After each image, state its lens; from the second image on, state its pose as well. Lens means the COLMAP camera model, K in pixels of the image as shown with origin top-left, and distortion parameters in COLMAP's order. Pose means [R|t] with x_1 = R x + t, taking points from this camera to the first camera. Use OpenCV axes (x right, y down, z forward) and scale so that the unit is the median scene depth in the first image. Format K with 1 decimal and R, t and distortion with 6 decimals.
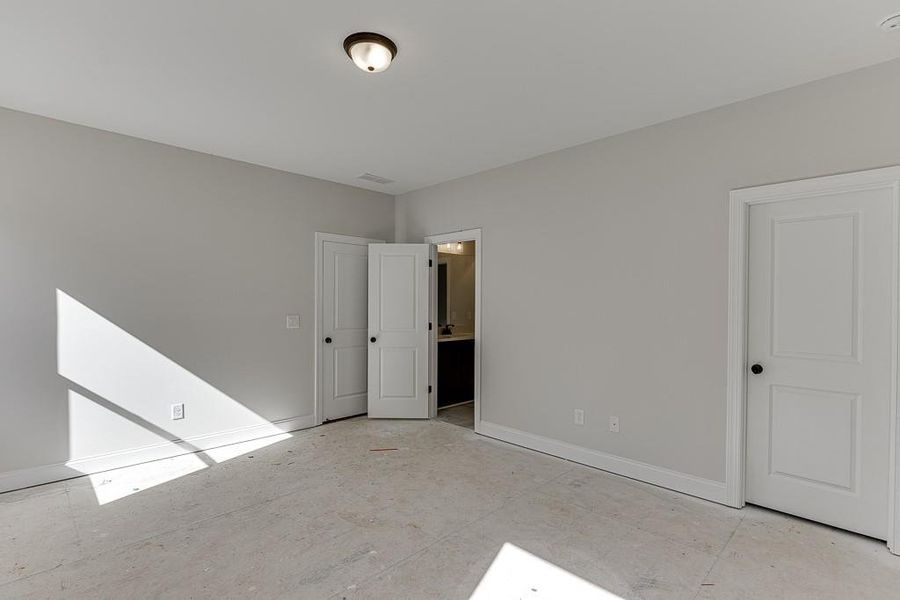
lens RADIAL K [[401.1, 0, 456.1], [0, 401.1, 303.4], [0, 0, 1]] dist [0.006758, -0.000040]
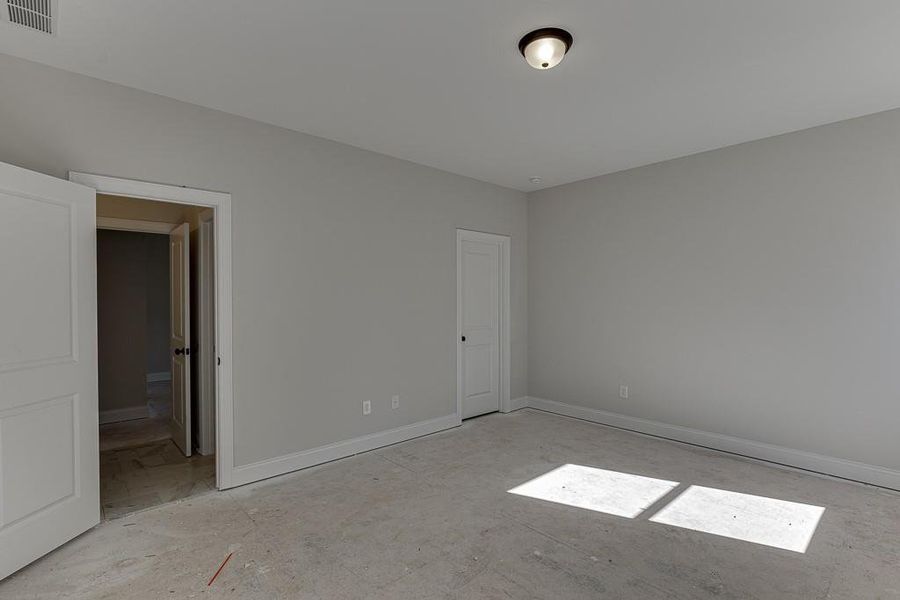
lens RADIAL K [[401.1, 0, 456.1], [0, 401.1, 303.4], [0, 0, 1]] dist [0.006758, -0.000040]
pose [[0.126854, -0.009079, 0.991880, -0.753858], [0.012119, 0.999898, 0.007602, 0.004632], [-0.991847, 0.011056, 0.126951, 0.675008]]
